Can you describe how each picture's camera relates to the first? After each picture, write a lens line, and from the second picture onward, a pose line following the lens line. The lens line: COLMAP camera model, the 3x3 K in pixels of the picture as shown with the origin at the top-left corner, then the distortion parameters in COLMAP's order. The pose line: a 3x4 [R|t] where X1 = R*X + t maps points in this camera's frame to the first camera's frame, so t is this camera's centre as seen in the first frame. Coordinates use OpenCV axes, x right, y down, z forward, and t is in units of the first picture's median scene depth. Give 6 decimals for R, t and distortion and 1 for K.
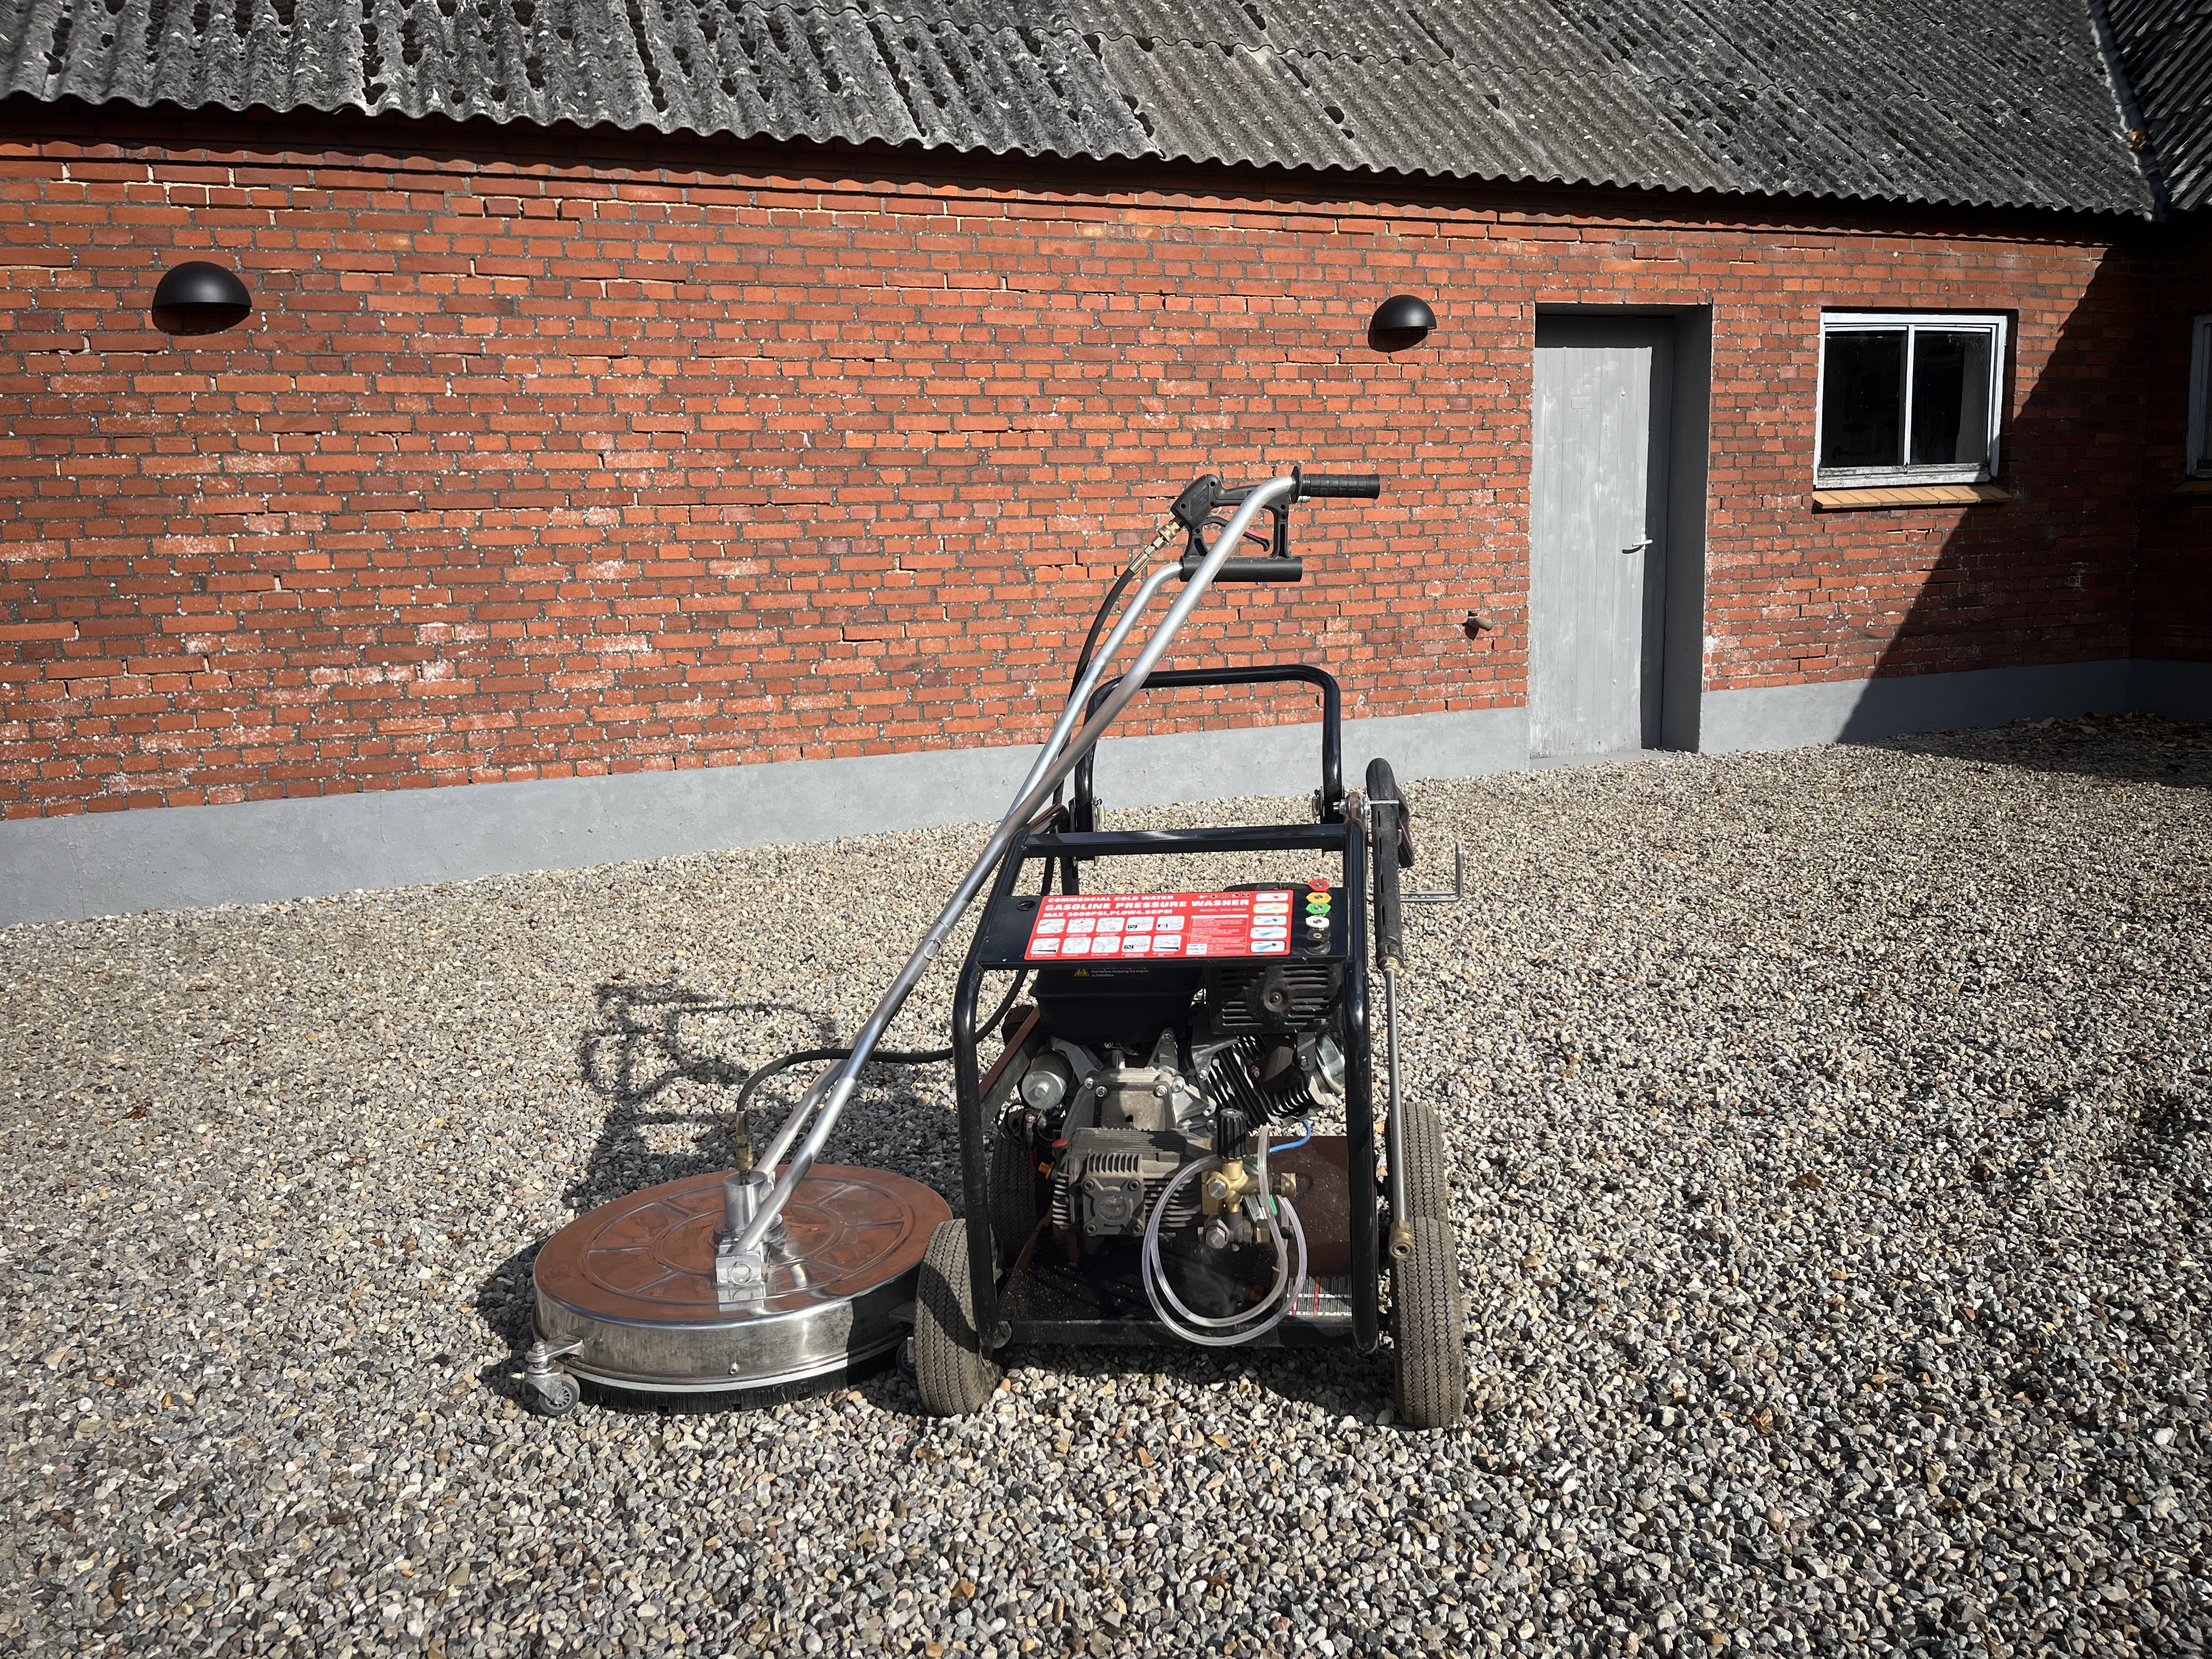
lens RADIAL K [[1671.7, 0, 1123.7], [0, 1671.7, 852.1], [0, 0, 1]] dist [0.067483, -0.098665]
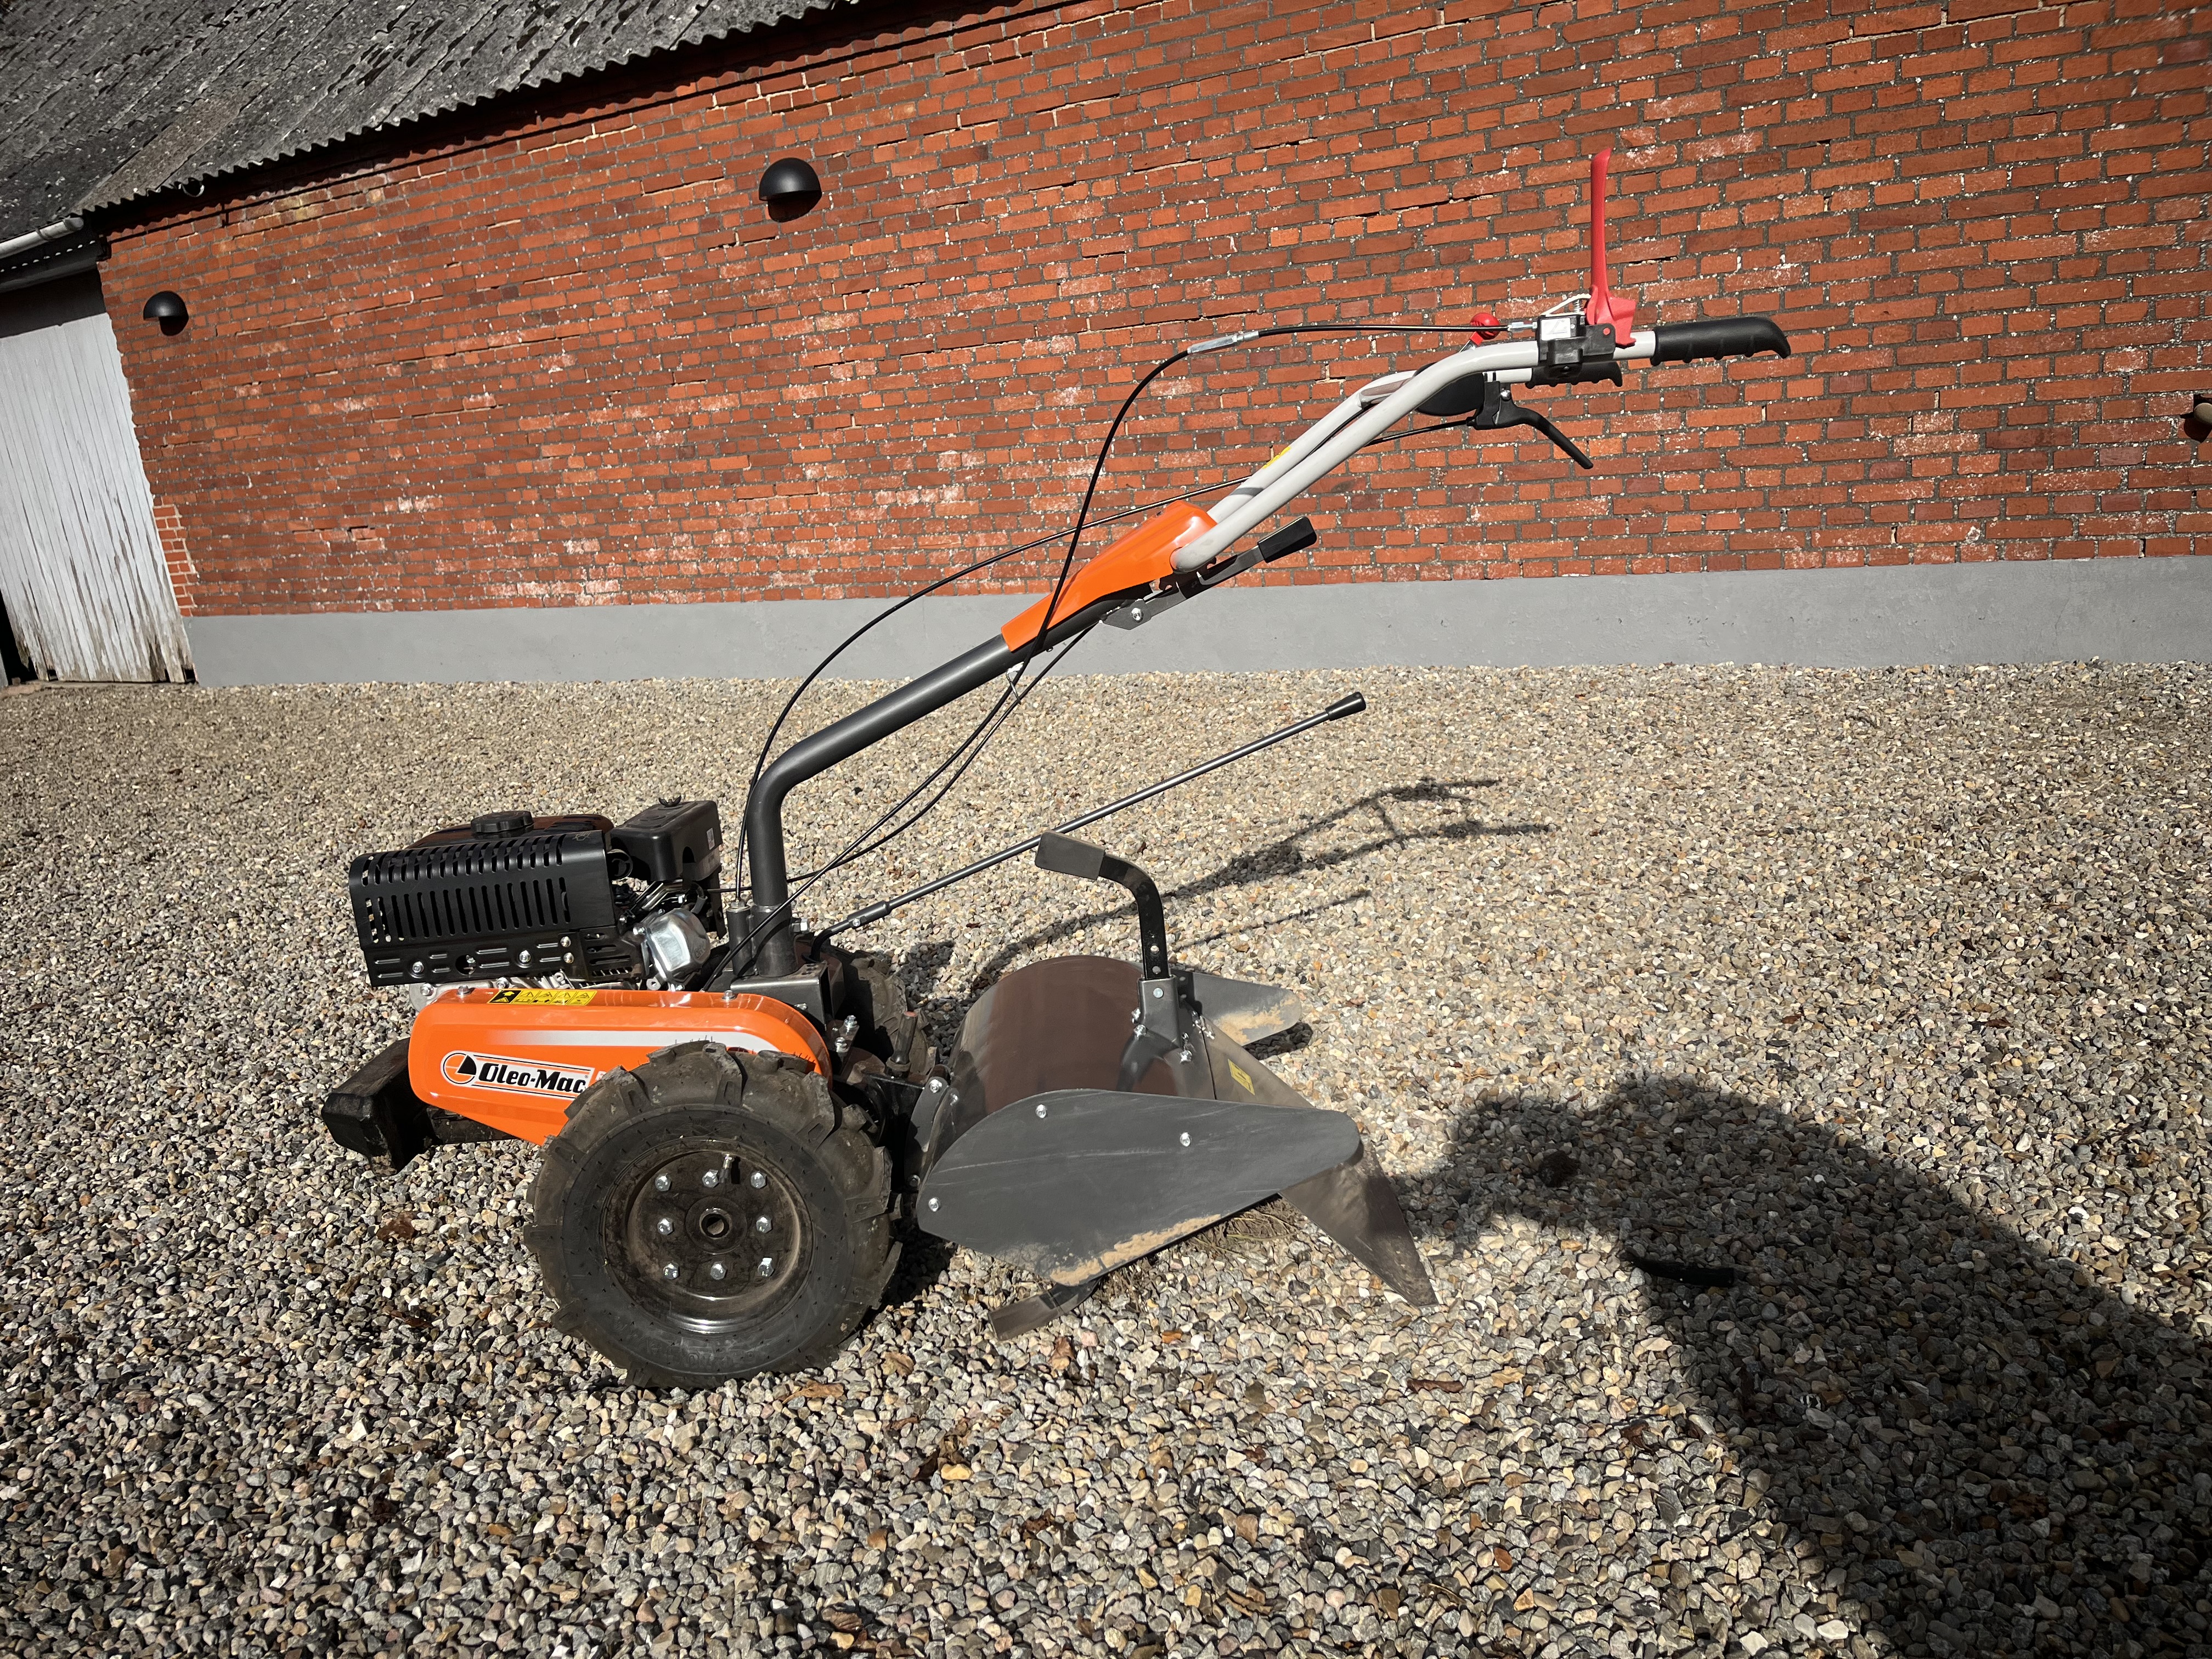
lens RADIAL K [[1671.7, 0, 1095.9], [0, 1671.7, 824.1], [0, 0, 1]] dist [0.067483, -0.098665]
pose [[0.608277, 0.171236, -0.775034, 0.549095], [-0.060378, 0.983605, 0.169931, -0.081731], [0.791425, -0.056570, 0.608643, 0.349570]]
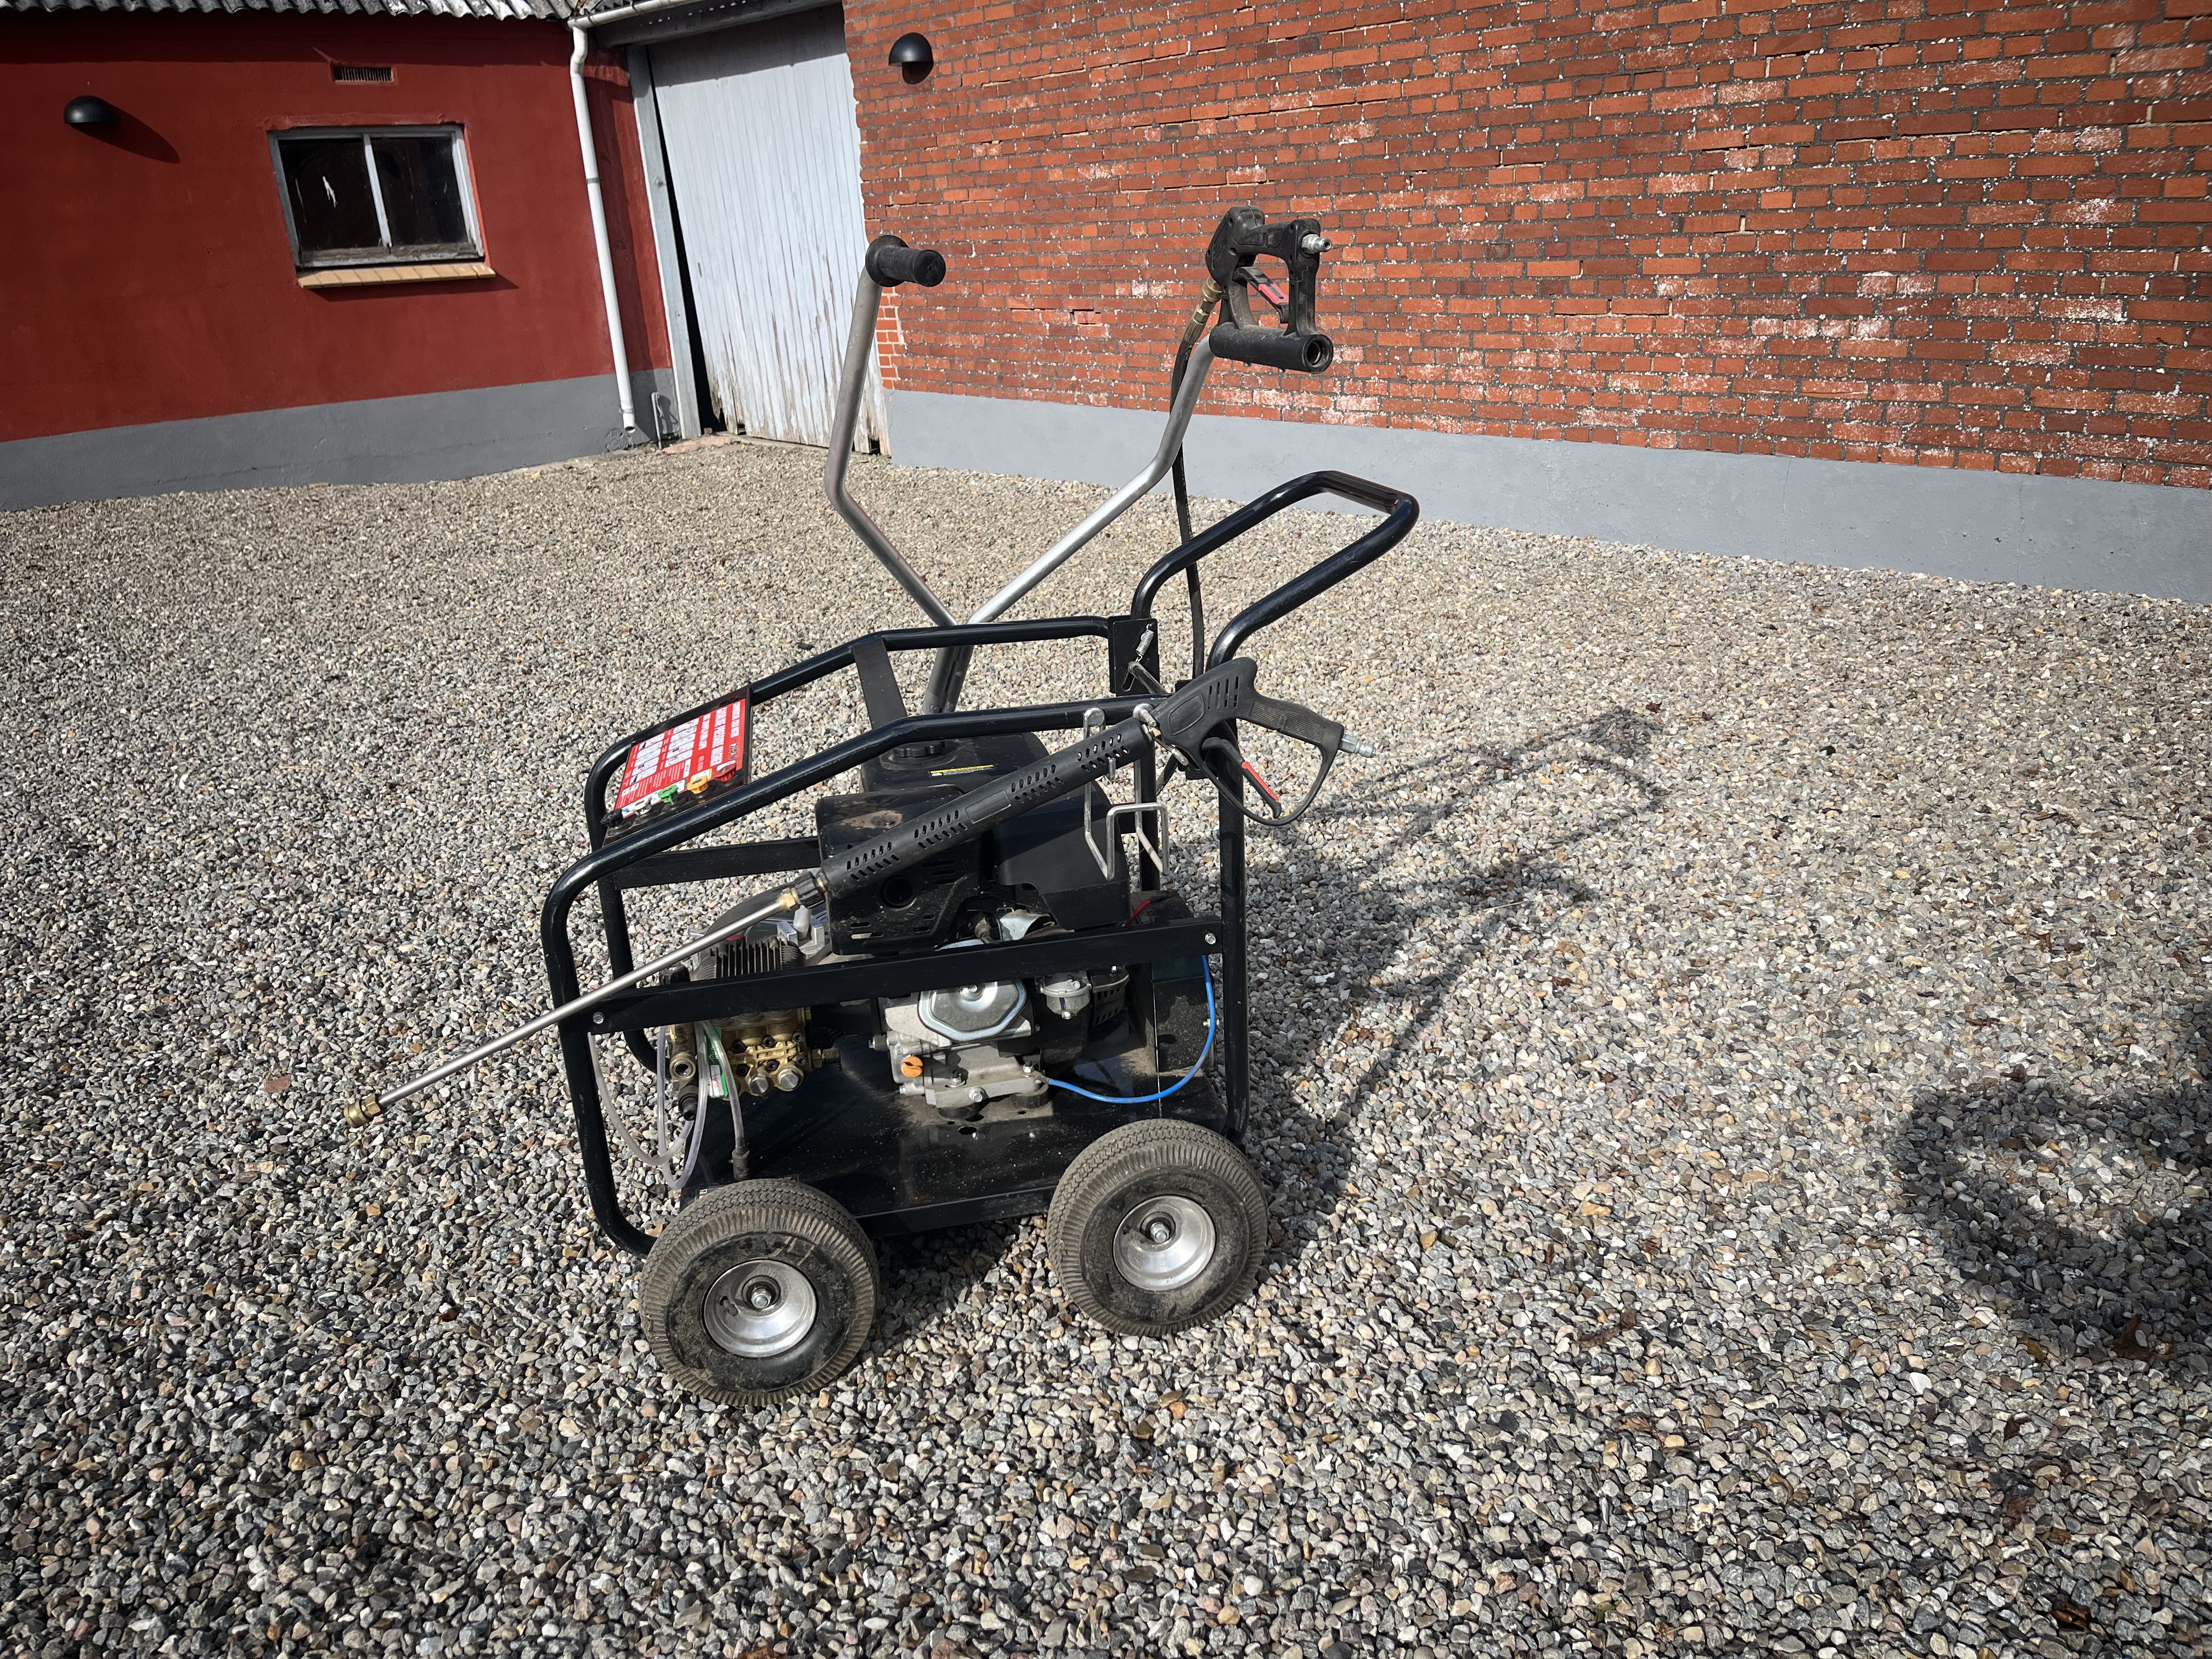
lens RADIAL K [[1671.7, 0, 1112.5], [0, 1671.7, 819.0], [0, 0, 1]] dist [0.067483, -0.098665]
pose [[0.337125, 0.336001, -0.879460, 0.311445], [-0.128747, 0.941823, 0.310474, -0.084650], [0.932615, 0.008559, 0.360771, 0.292887]]
